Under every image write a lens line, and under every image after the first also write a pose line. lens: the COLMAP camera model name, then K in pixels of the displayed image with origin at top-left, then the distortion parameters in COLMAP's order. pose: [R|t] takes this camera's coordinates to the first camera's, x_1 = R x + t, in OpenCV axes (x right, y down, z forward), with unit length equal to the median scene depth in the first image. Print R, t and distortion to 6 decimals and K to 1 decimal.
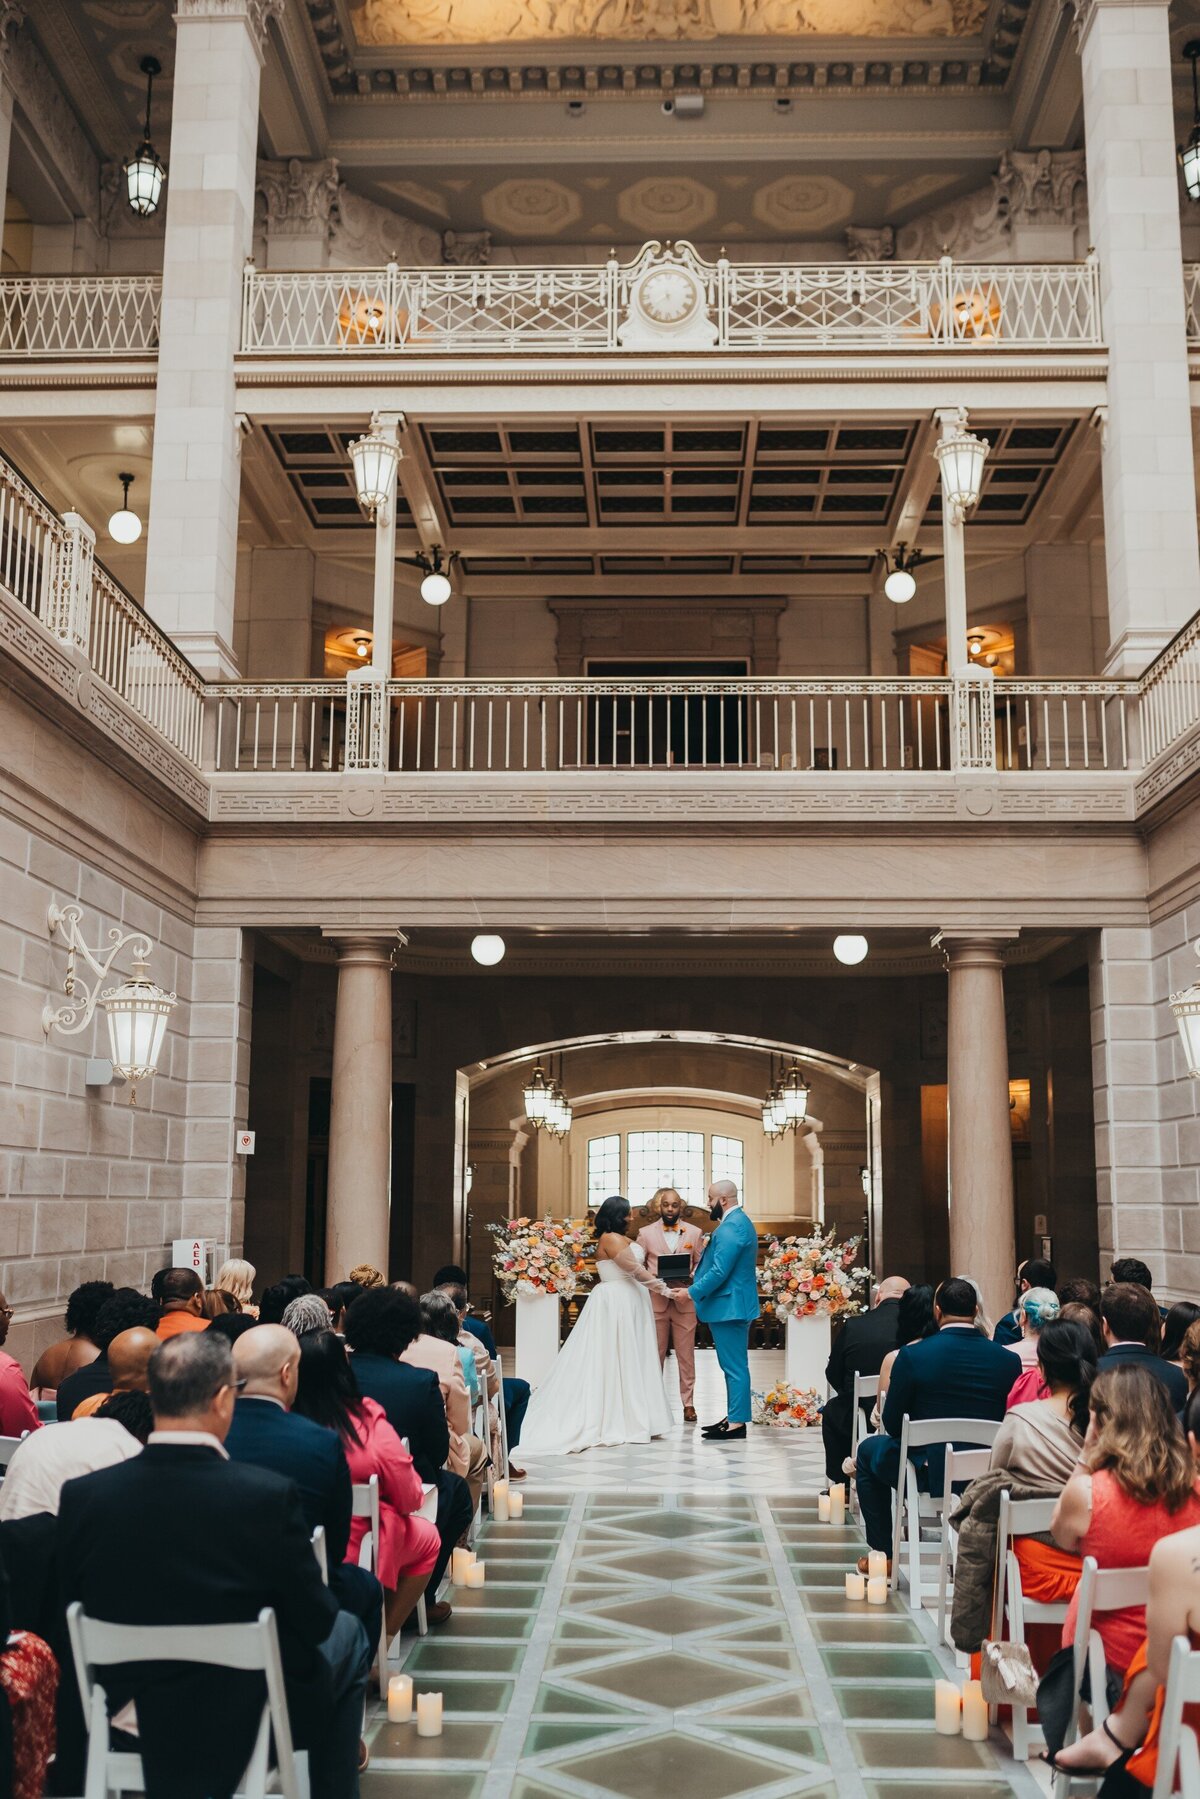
lens RADIAL K [[1766.4, 0, 604.7], [0, 1766.4, 904.6], [0, 0, 1]] dist [-0.076192, 0.117557]
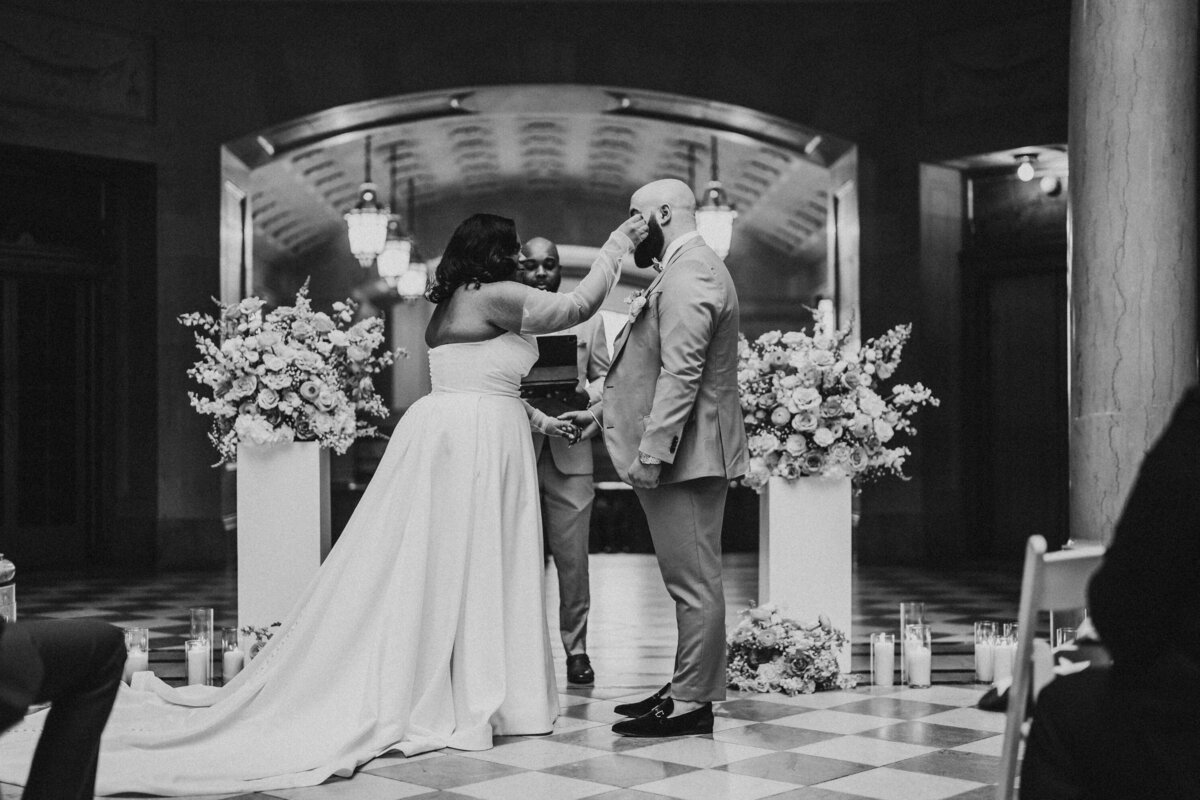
lens RADIAL K [[1635.7, 0, 580.8], [0, 1635.7, 417.5], [0, 0, 1]] dist [-0.136750, 0.927657]
pose [[0.998530, -0.011560, 0.052946, 0.022587], [0.003102, 0.987574, 0.157122, 0.131381], [-0.054105, -0.156726, 0.986159, 0.498476]]
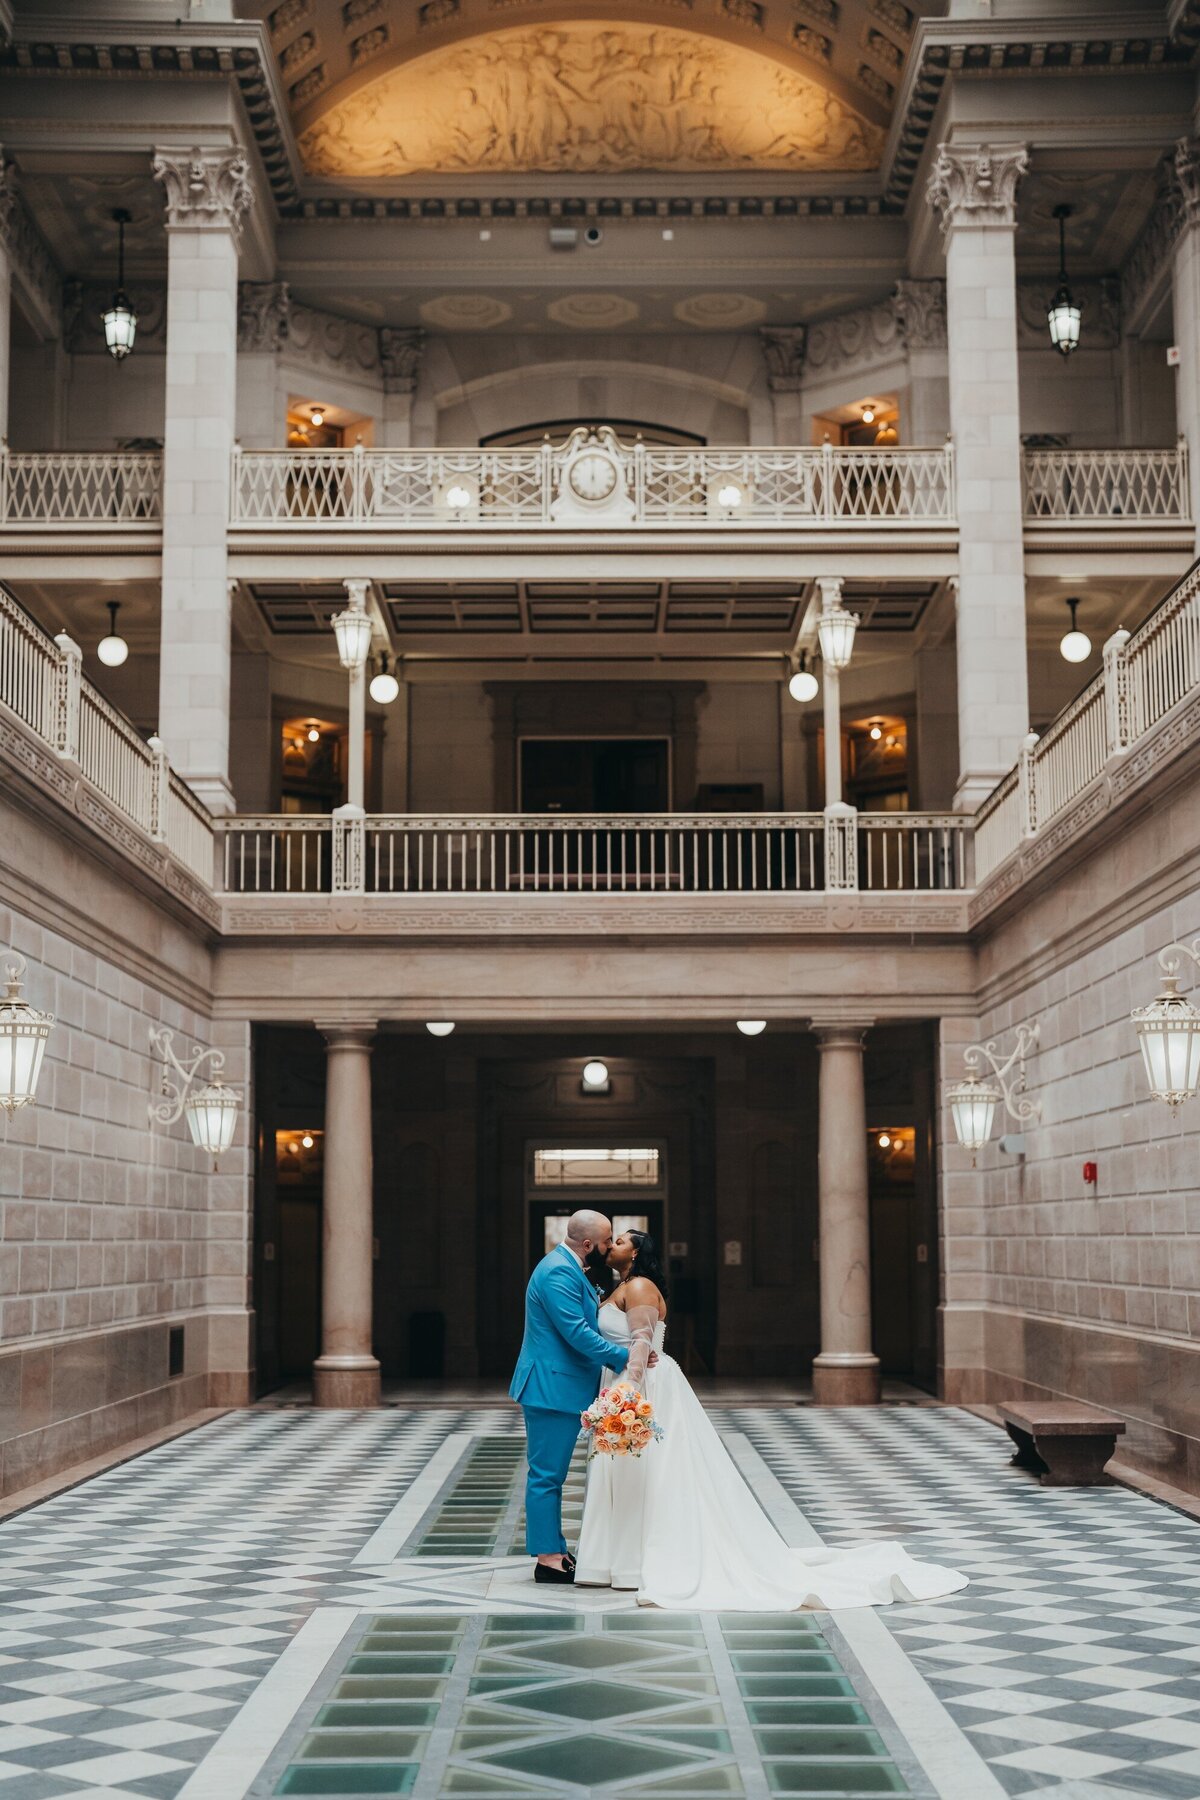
lens RADIAL K [[2453.6, 0, 596.0], [0, 2453.6, 910.3], [0, 0, 1]] dist [-0.136750, 0.927657]
pose [[0.999339, -0.005088, 0.036000, -0.024634], [0.003836, 0.999389, 0.034750, -0.121066], [-0.036154, -0.034589, 0.998747, -0.708502]]
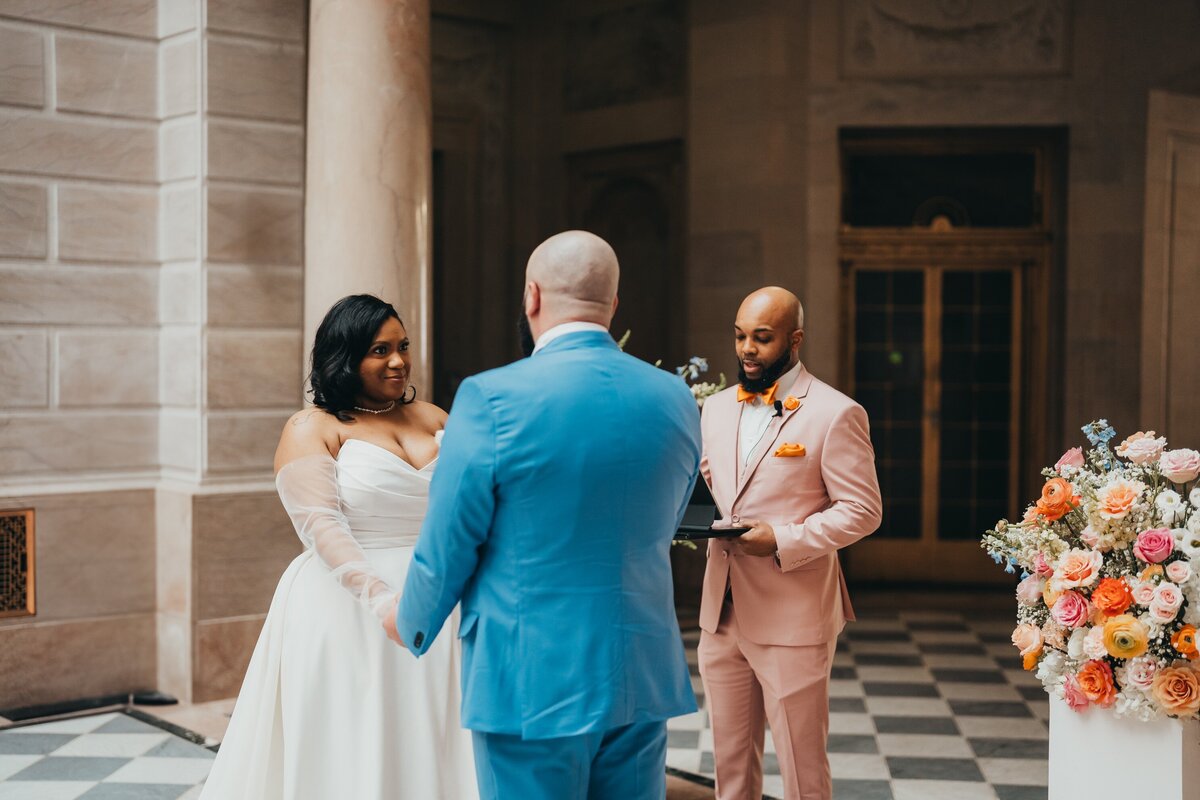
lens RADIAL K [[1635.7, 0, 580.8], [0, 1635.7, 417.5], [0, 0, 1]] dist [-0.136750, 0.927657]
pose [[0.647533, 0.035638, -0.761204, 0.241306], [0.121194, 0.981376, 0.149042, 0.127132], [0.752338, -0.188763, 0.631154, 0.721841]]
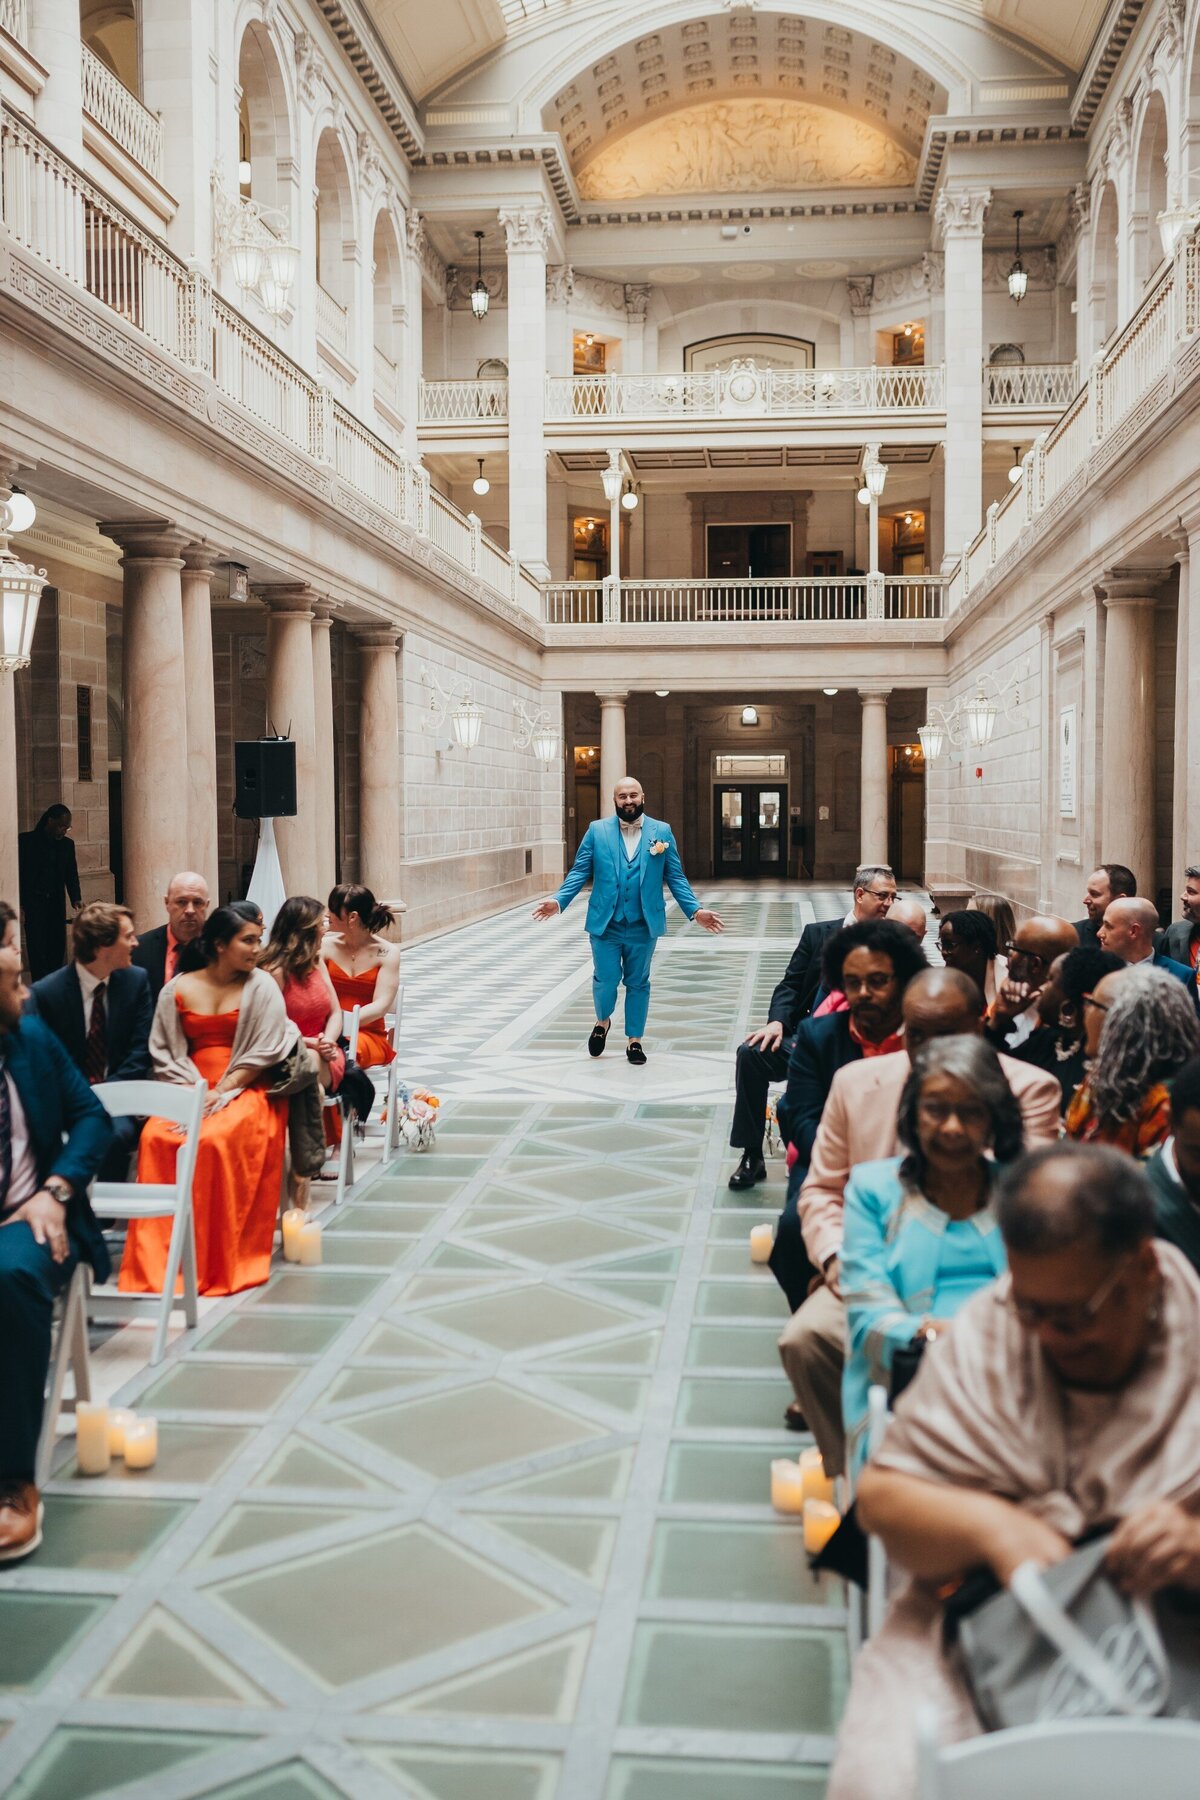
lens RADIAL K [[1711.1, 0, 604.4], [0, 1711.1, 900.3], [0, 0, 1]] dist [-0.067026, 0.081012]
pose [[0.997531, -0.005759, -0.069990, 0.009739], [0.021087, 0.975204, 0.220303, -0.213448], [0.066986, -0.221235, 0.972917, -1.261715]]
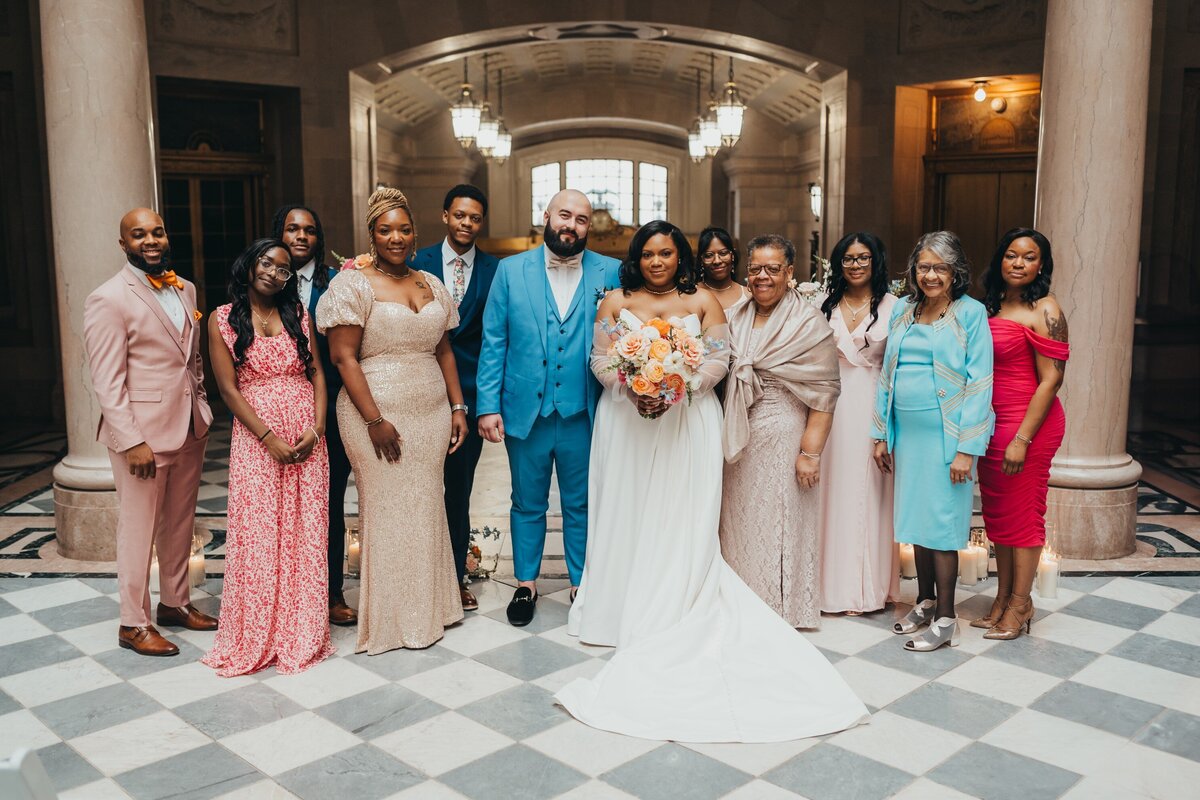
lens RADIAL K [[1140.7, 0, 591.6], [0, 1140.7, 397.2], [0, 0, 1]] dist [-0.067026, 0.081012]
pose [[0.999656, -0.012814, 0.022888, 0.023804], [0.004916, 0.948626, 0.316362, 0.093858], [-0.025766, -0.316141, 0.948362, 0.571693]]
